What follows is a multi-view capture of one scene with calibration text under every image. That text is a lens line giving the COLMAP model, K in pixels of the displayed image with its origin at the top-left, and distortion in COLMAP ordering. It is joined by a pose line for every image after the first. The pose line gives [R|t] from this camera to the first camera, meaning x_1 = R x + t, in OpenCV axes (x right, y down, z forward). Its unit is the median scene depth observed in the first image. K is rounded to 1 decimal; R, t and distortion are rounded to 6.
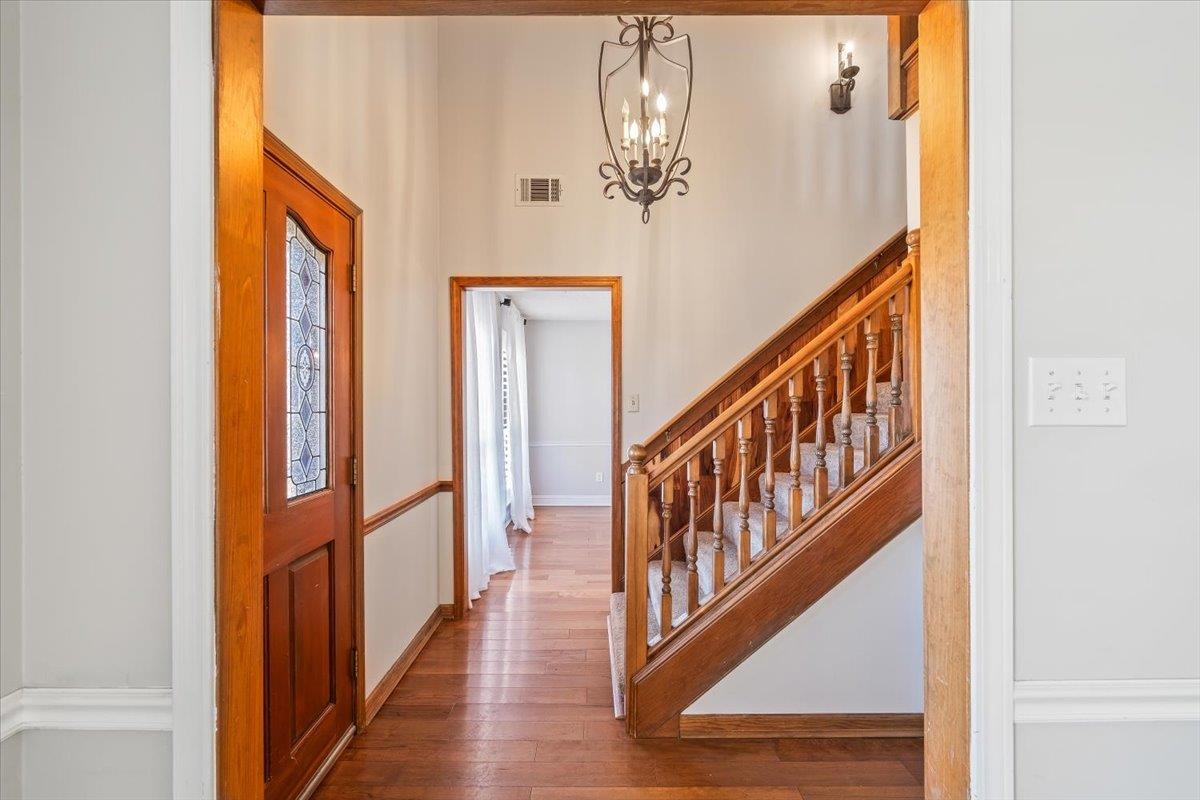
lens RADIAL K [[425.0, 0, 598.2], [0, 425.0, 404.8], [0, 0, 1]] dist [-0.010236, -0.000060]
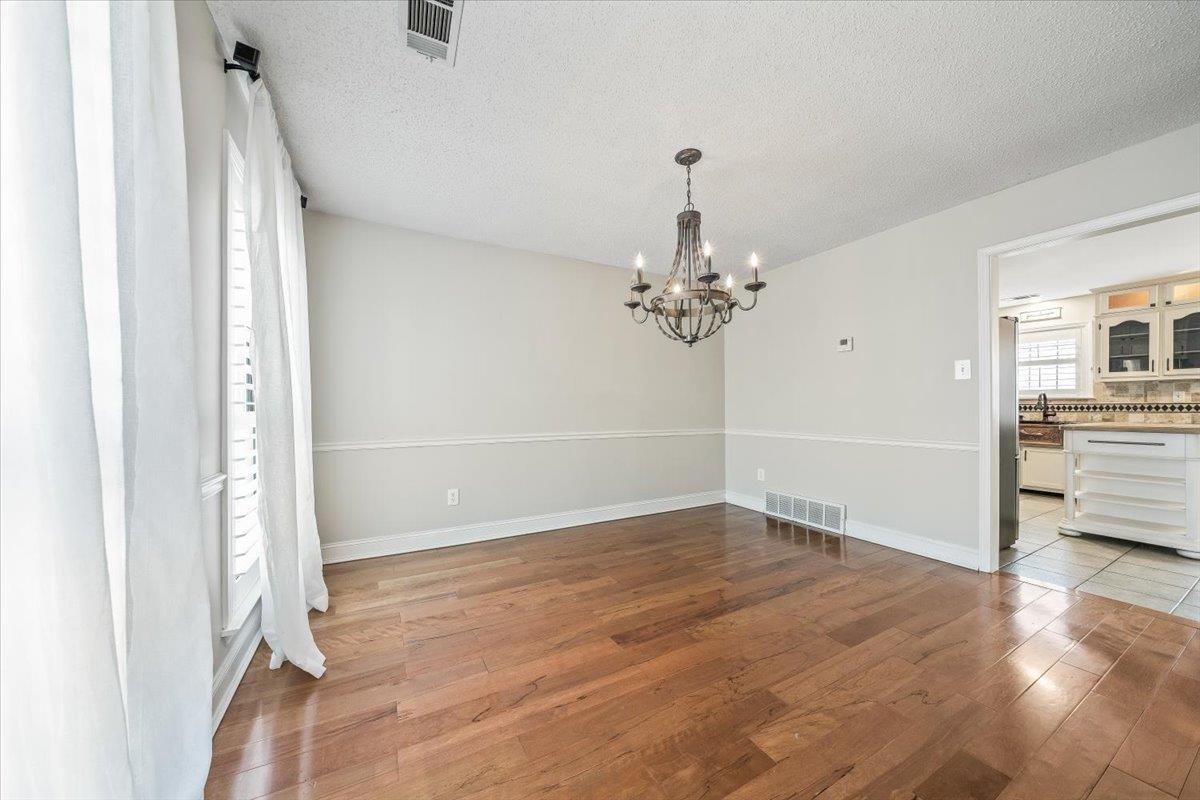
lens RADIAL K [[413.5, 0, 596.6], [0, 413.5, 406.9], [0, 0, 1]] dist [-0.007502, 0.000195]
pose [[0.900916, -0.000671, 0.433993, -0.074161], [0.001751, 0.999996, -0.002089, 0.050300], [-0.433990, 0.002642, 0.900914, 0.427496]]
